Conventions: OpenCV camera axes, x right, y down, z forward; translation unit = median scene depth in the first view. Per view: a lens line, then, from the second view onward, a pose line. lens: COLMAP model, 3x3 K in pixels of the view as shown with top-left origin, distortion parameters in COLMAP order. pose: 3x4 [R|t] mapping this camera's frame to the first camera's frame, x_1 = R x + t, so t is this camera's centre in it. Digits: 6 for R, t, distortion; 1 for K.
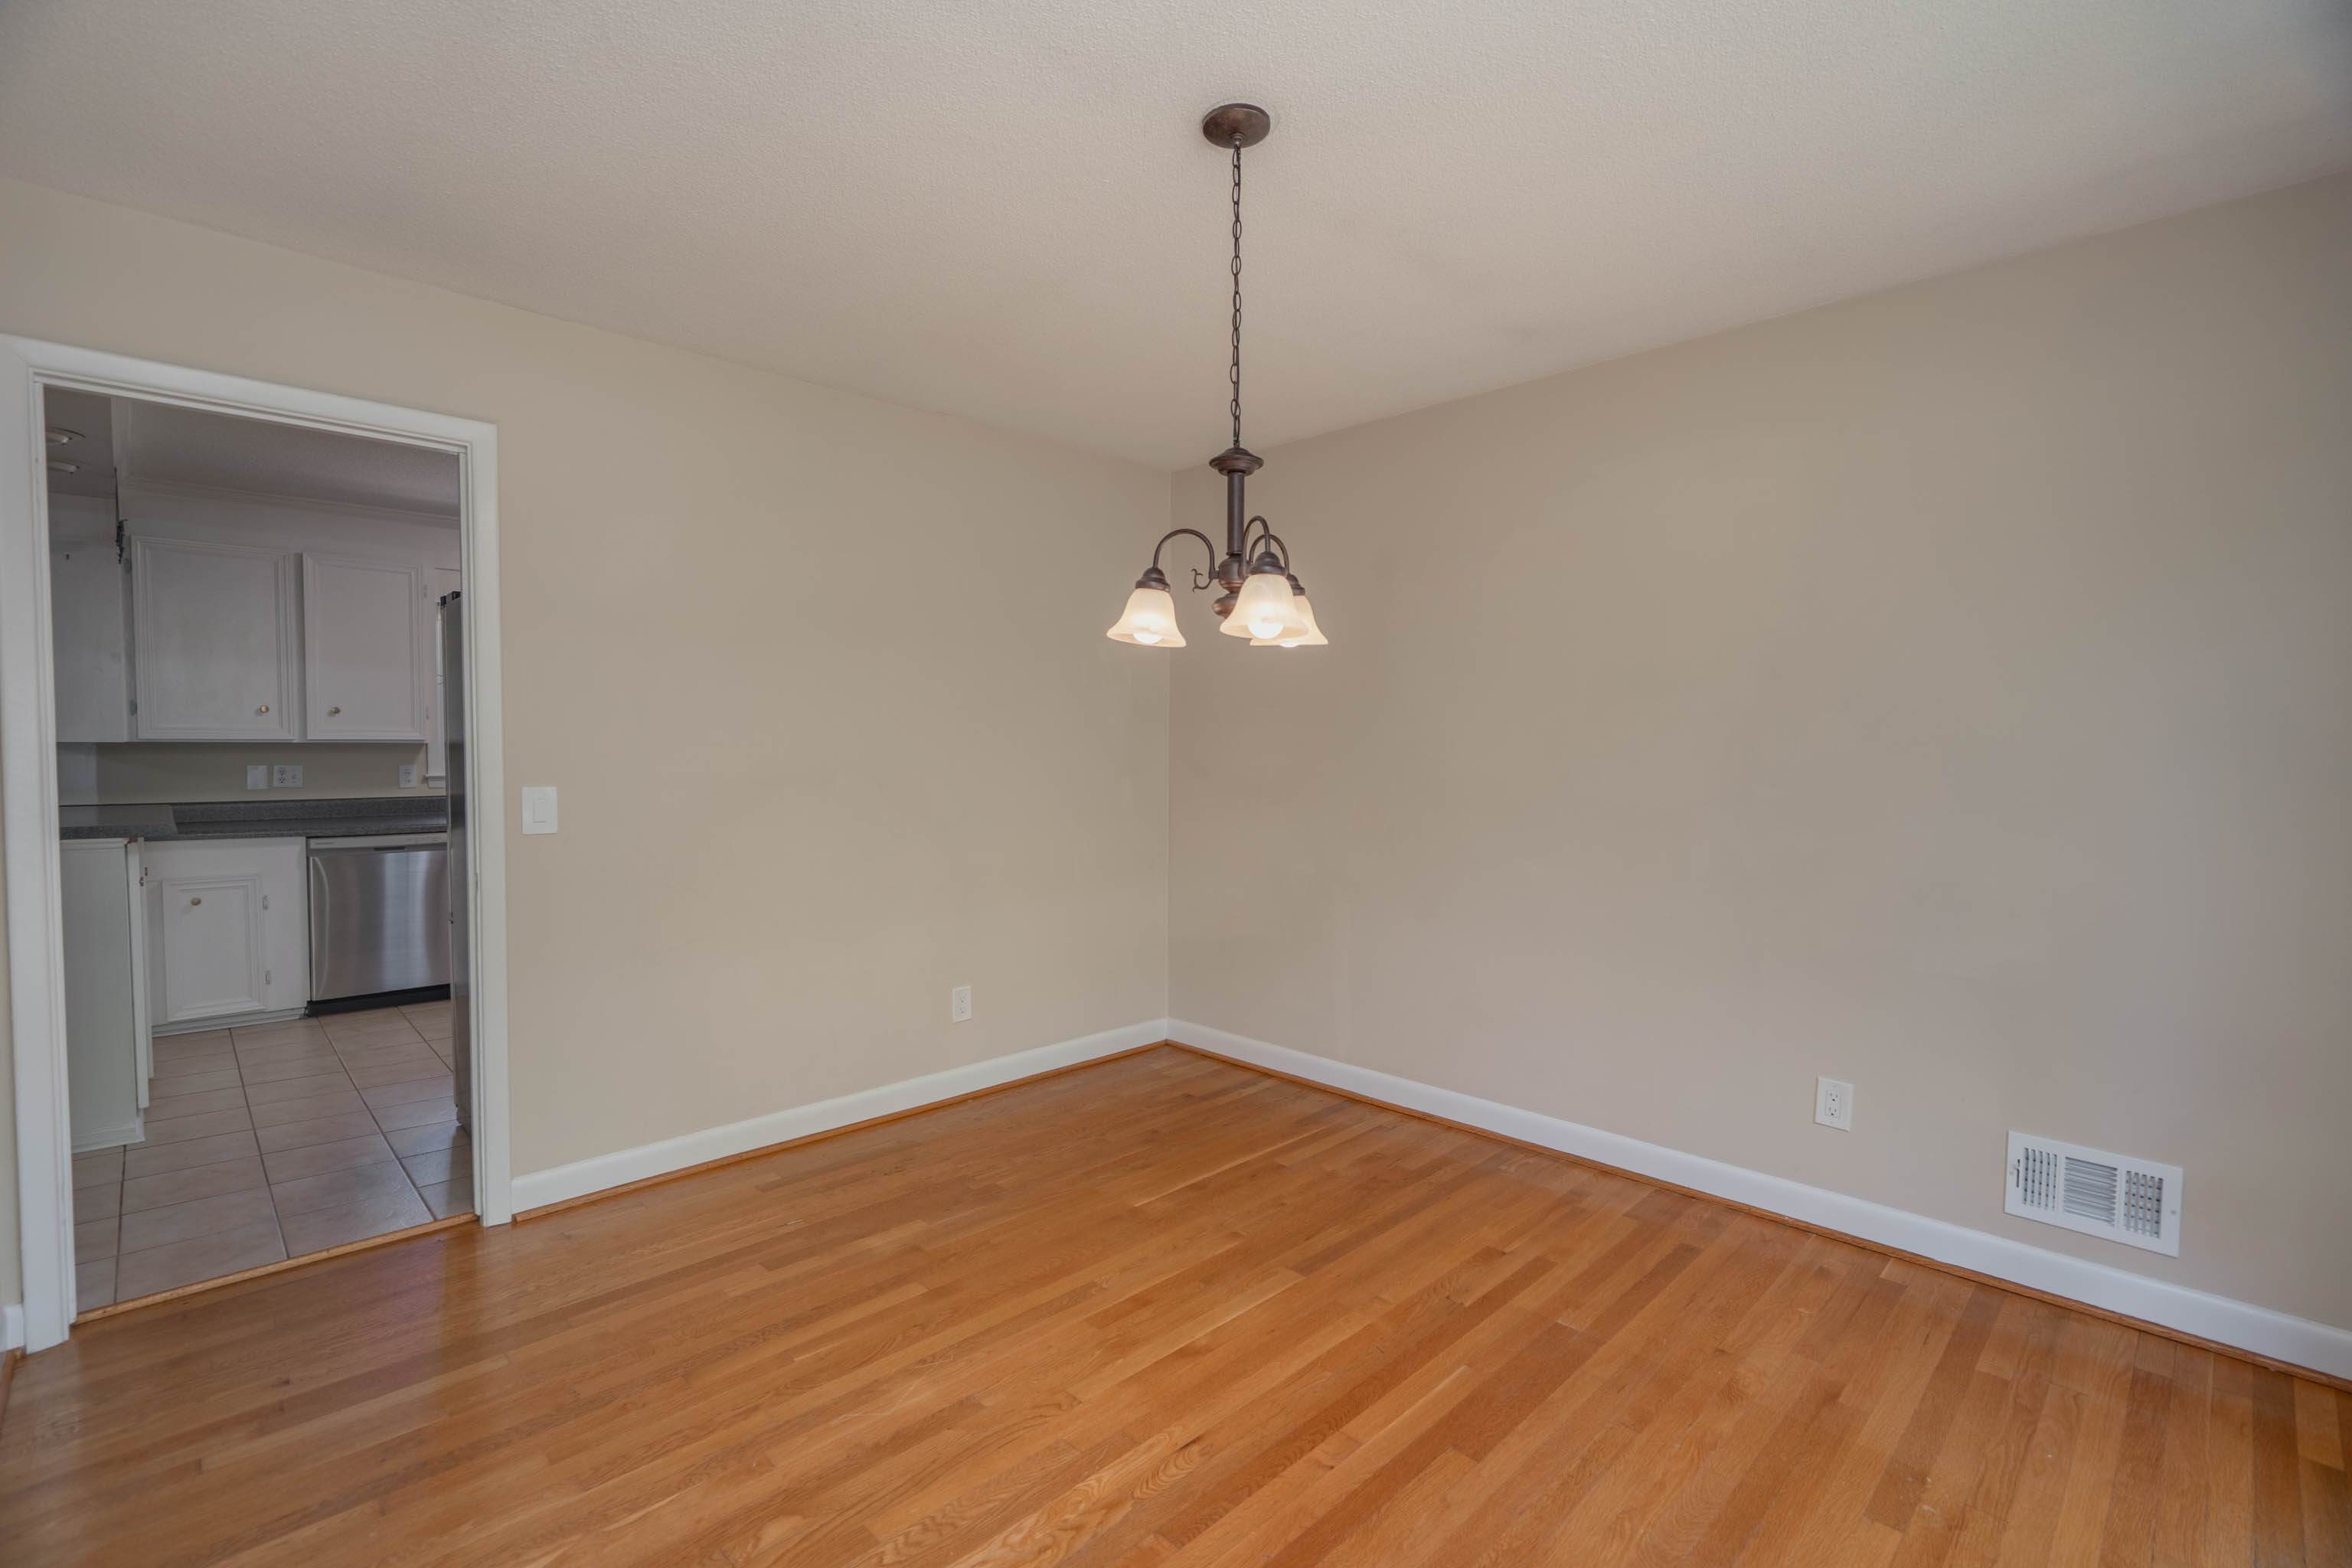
lens RADIAL K [[1054.4, 0, 1160.5], [0, 1054.4, 777.9], [0, 0, 1]] dist [-0.002245, -0.000425]
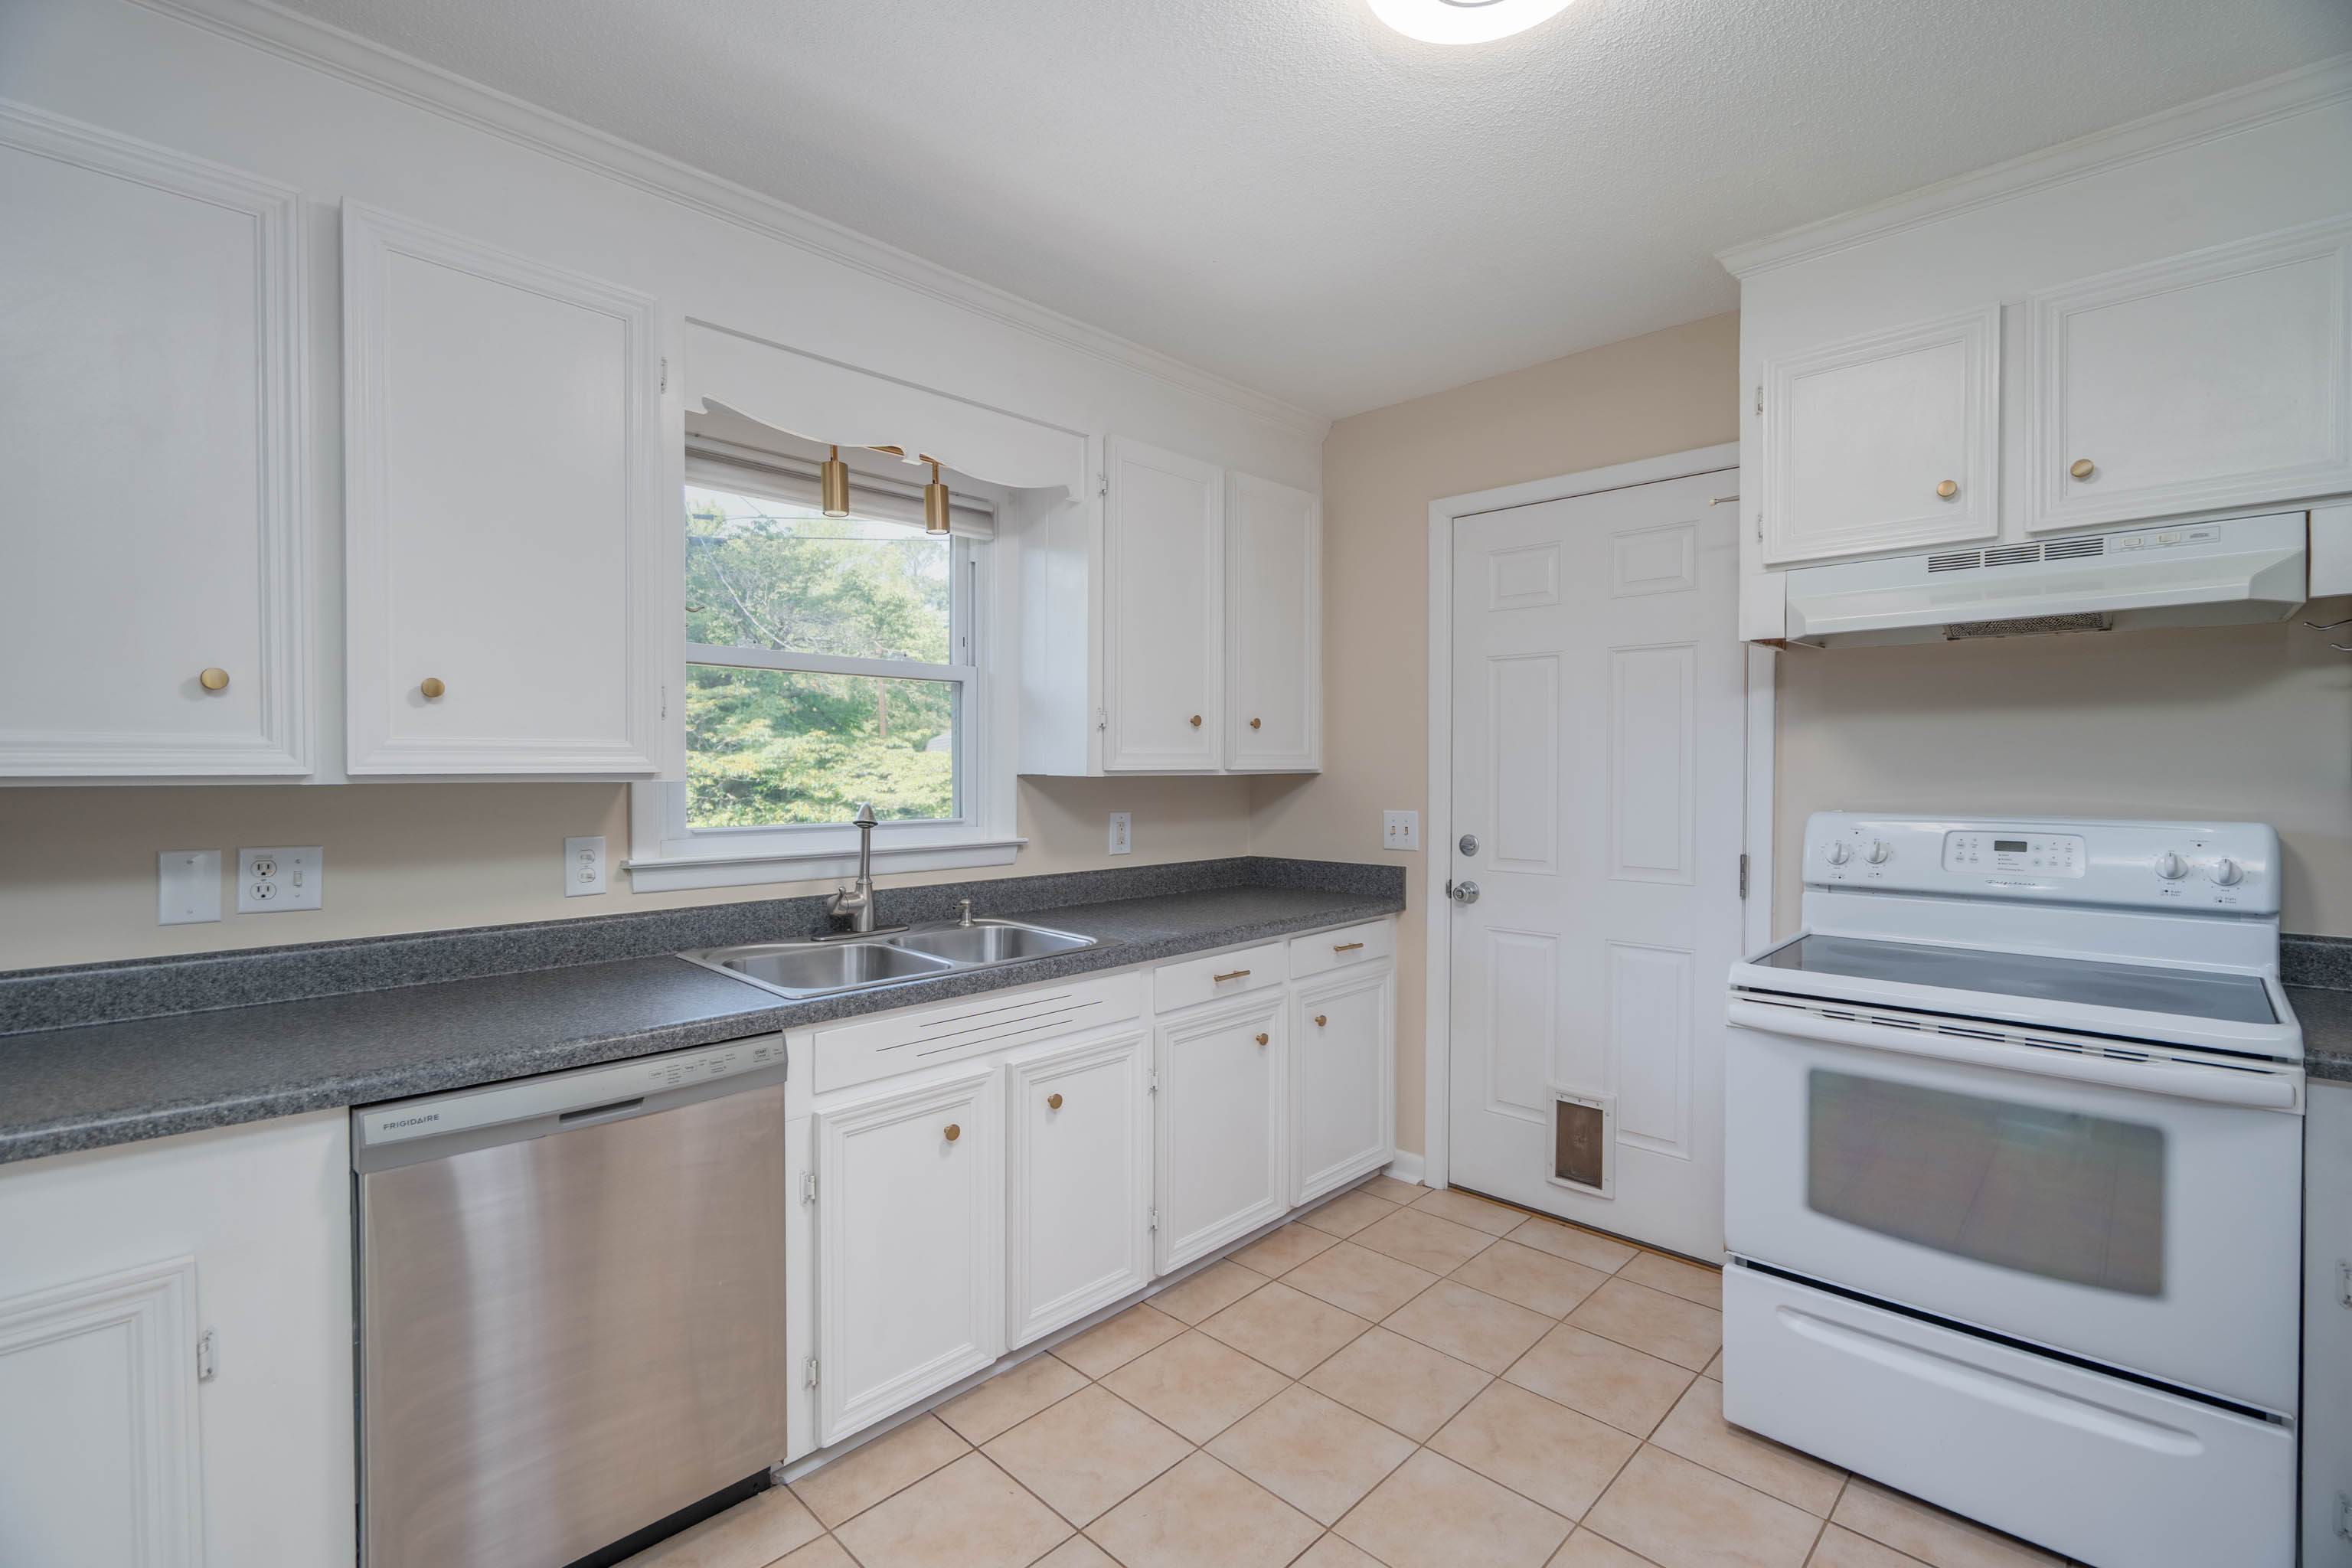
lens RADIAL K [[1054.4, 0, 1160.5], [0, 1054.4, 777.9], [0, 0, 1]] dist [-0.002245, -0.000425]
pose [[0.999729, -0.005468, 0.022639, -0.562620], [0.006038, 0.999664, -0.025204, -0.025689], [-0.022494, 0.025334, 0.999426, 0.664129]]
